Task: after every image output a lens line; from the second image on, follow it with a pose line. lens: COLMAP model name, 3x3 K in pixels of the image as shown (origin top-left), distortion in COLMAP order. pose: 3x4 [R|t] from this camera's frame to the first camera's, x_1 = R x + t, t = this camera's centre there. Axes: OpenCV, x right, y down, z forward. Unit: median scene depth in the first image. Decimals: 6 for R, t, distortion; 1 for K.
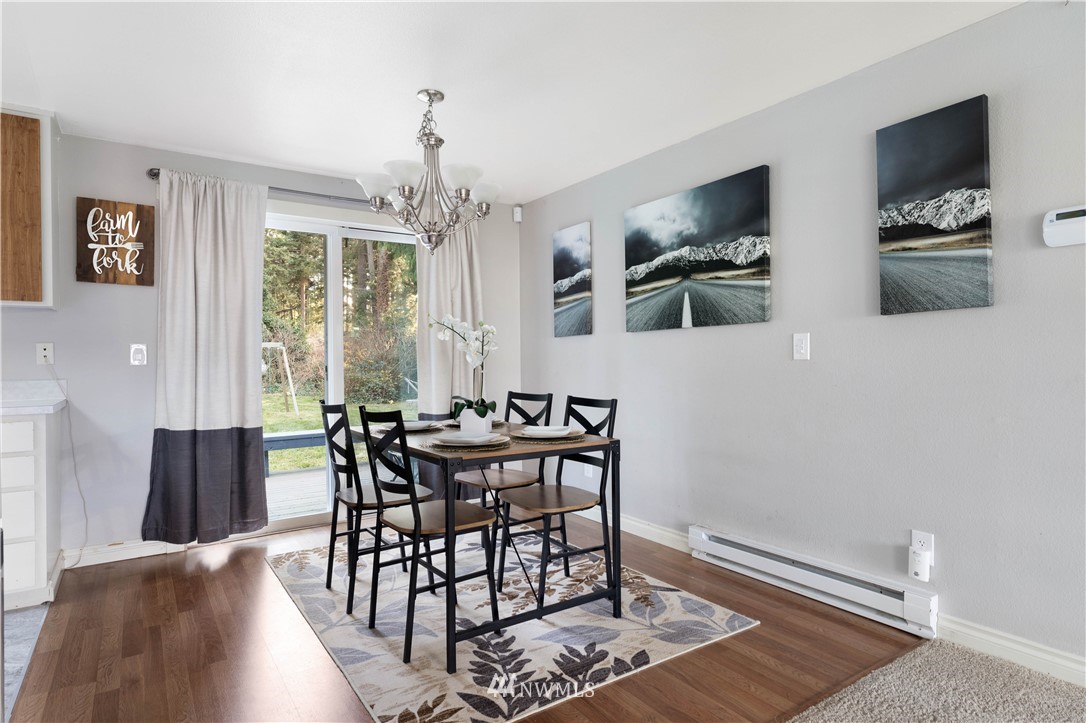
lens RADIAL K [[594.9, 0, 552.4], [0, 594.9, 359.8], [0, 0, 1]] dist [0.003375, -0.000177]
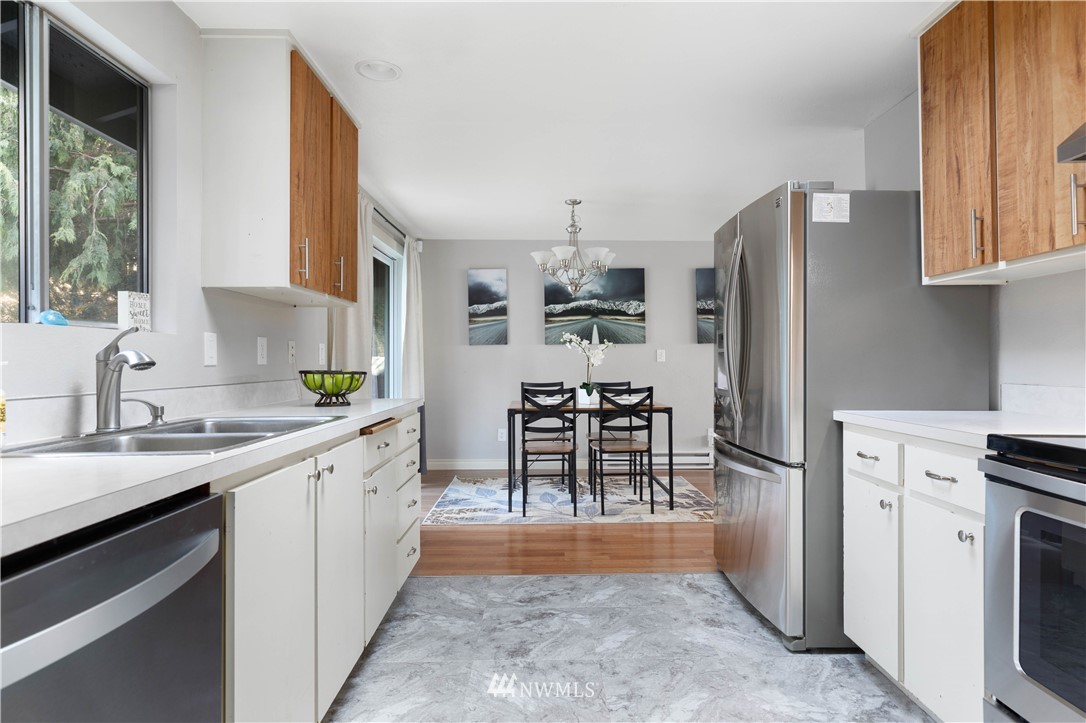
lens RADIAL K [[561.8, 0, 546.6], [0, 561.8, 363.2], [0, 0, 1]] dist [-0.003121, 0.000267]
pose [[0.560913, -0.000688, 0.827874, -1.477788], [-0.000074, 1.000000, 0.000882, 0.003837], [-0.827875, -0.000556, 0.560913, 0.179140]]
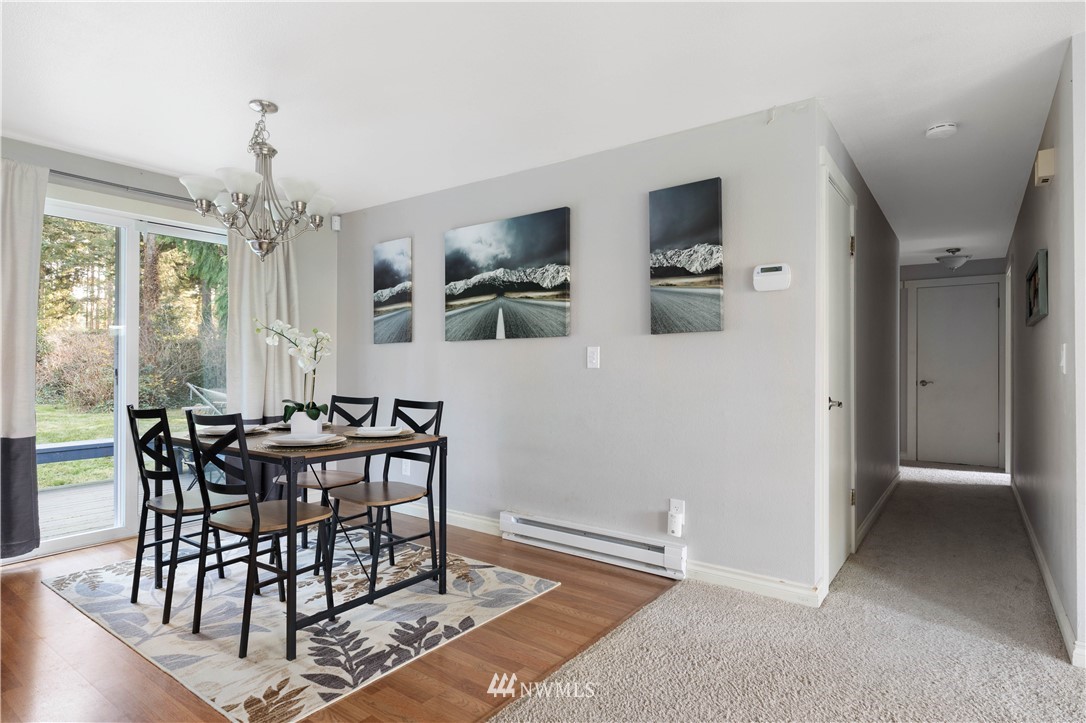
lens RADIAL K [[572.1, 0, 551.1], [0, 572.1, 360.7], [0, 0, 1]] dist [0.002238, -0.000409]
pose [[0.942300, 0.015119, 0.334428, -0.058523], [-0.011992, 0.999863, -0.011411, -0.000712], [-0.334554, 0.006742, 0.942352, -0.085200]]
